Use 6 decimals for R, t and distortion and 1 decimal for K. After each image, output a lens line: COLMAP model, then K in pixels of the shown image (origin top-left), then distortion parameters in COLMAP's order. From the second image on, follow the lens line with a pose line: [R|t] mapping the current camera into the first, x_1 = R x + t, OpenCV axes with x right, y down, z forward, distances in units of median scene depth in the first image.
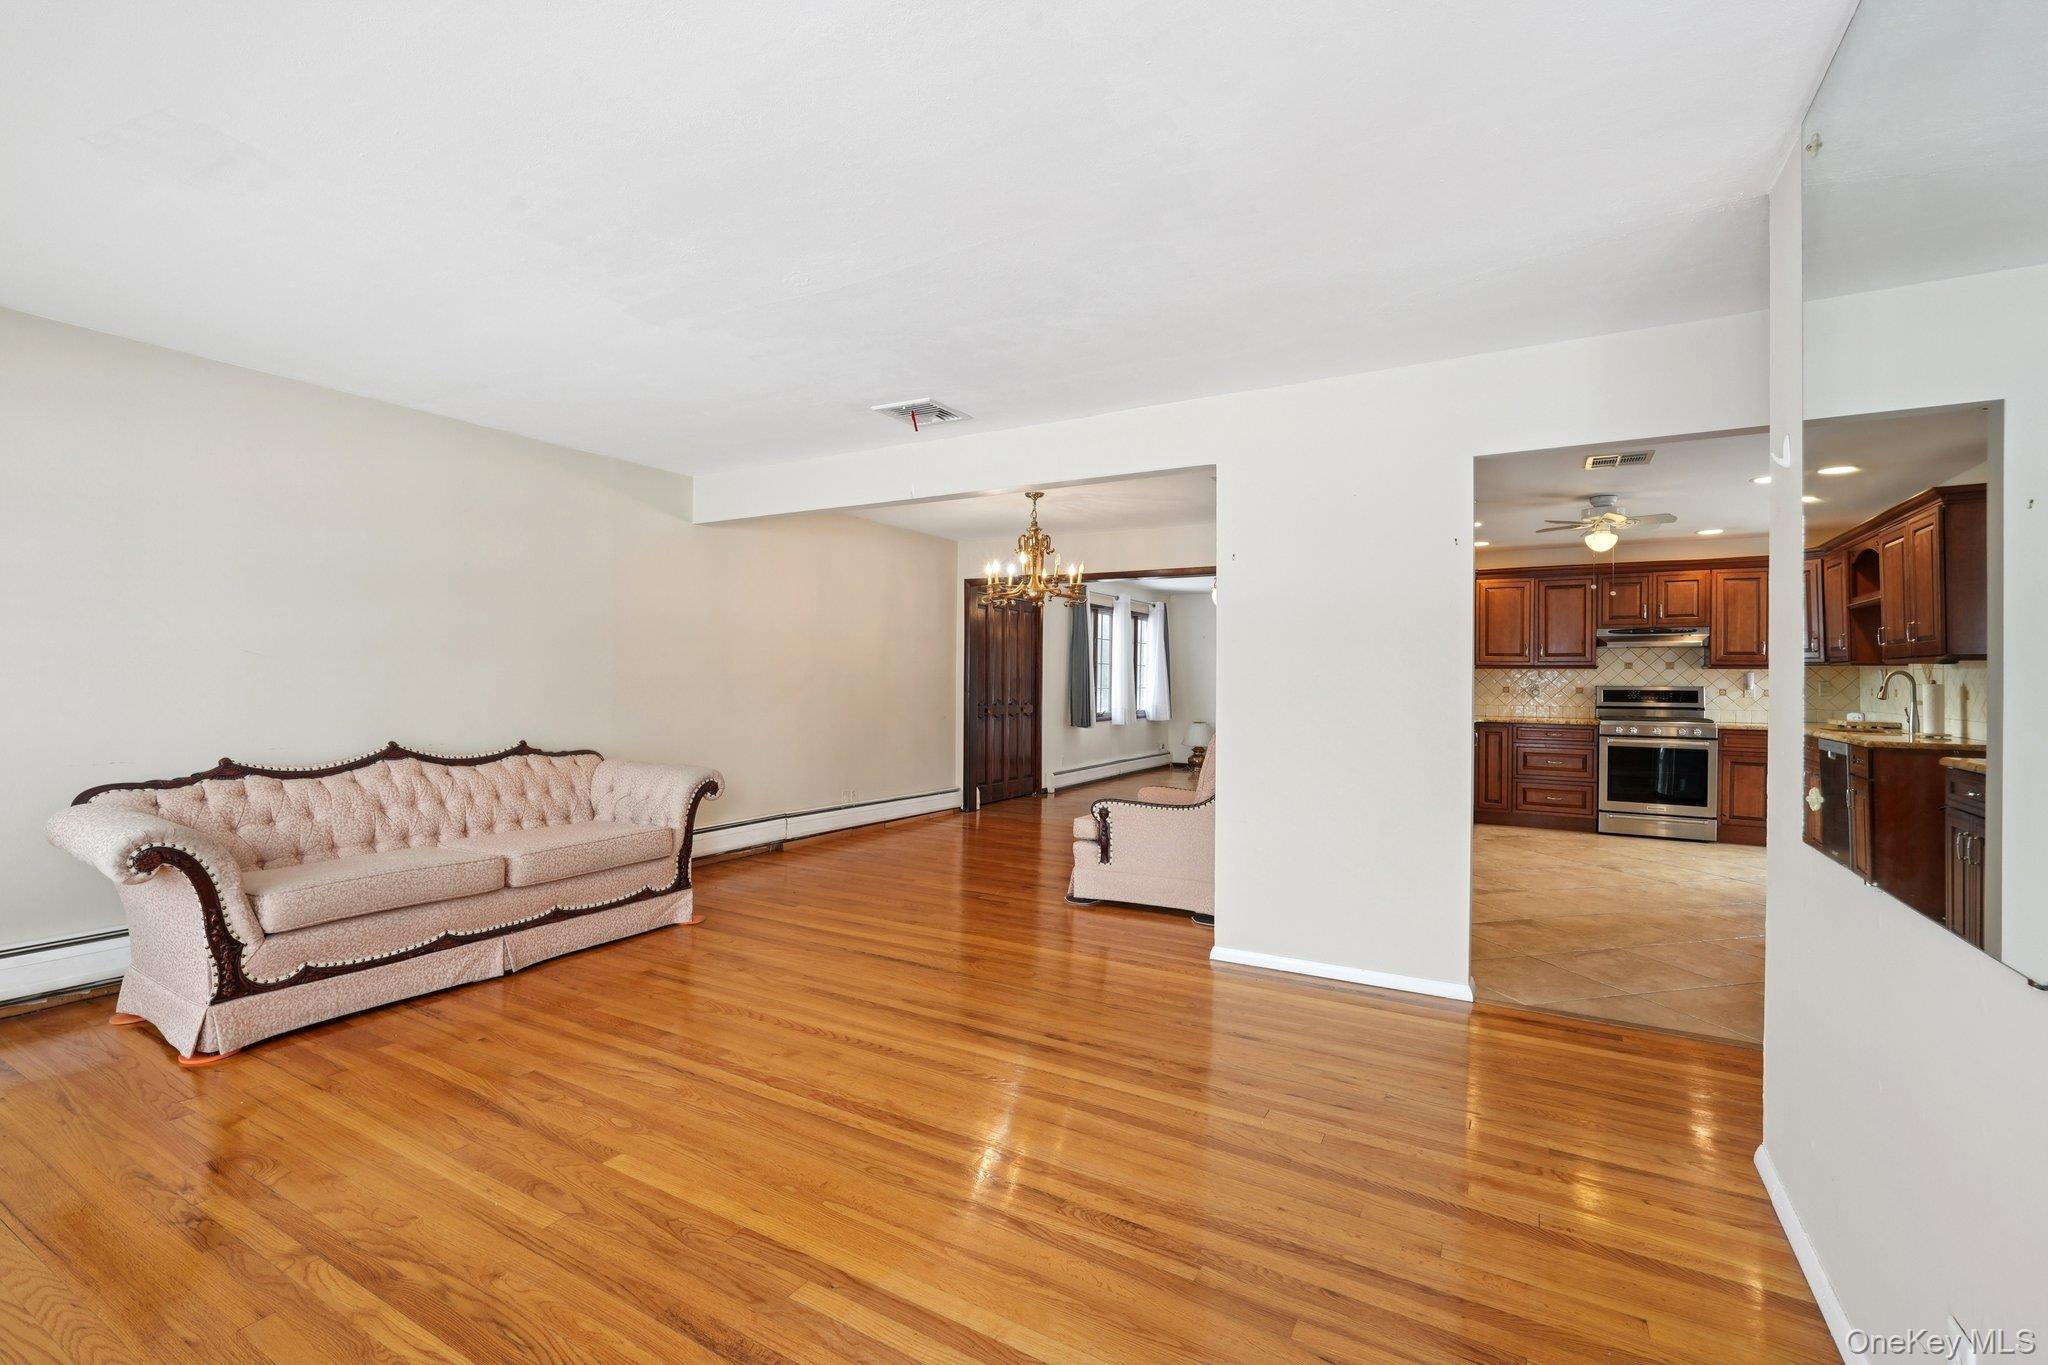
lens RADIAL K [[893.5, 0, 1019.7], [0, 893.5, 679.3], [0, 0, 1]] dist [-0.015349, 0.007088]
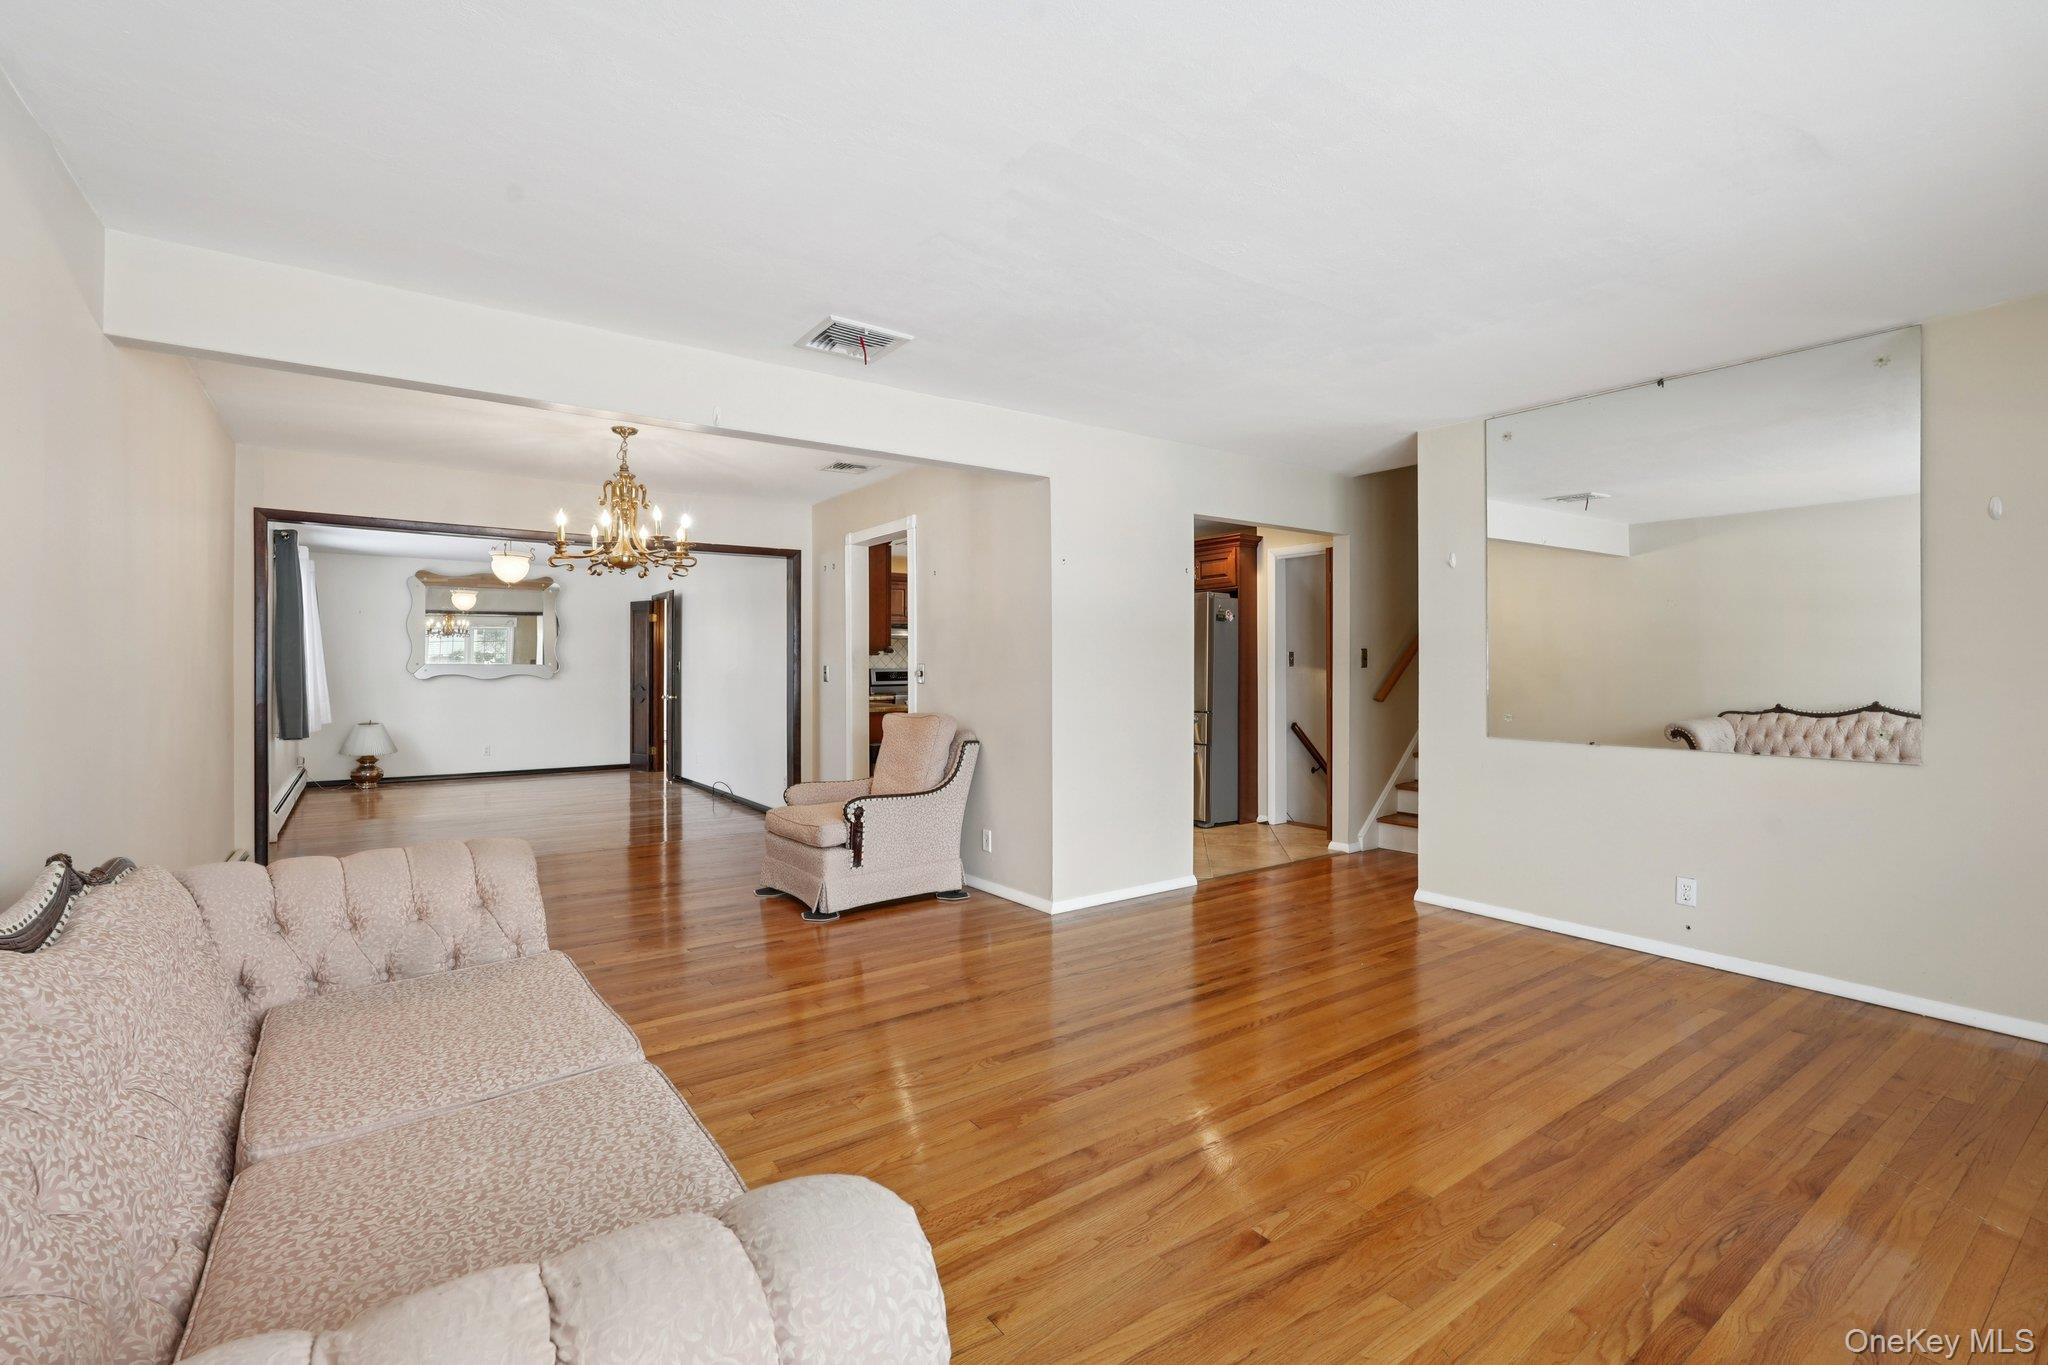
lens RADIAL K [[904.8, 0, 1015.6], [0, 904.8, 672.6], [0, 0, 1]] dist [-0.018099, 0.011678]
pose [[0.416279, -0.015235, 0.909109, -0.586210], [0.006029, 0.999884, 0.013996, -0.006580], [-0.909217, -0.000345, 0.416322, 0.394114]]
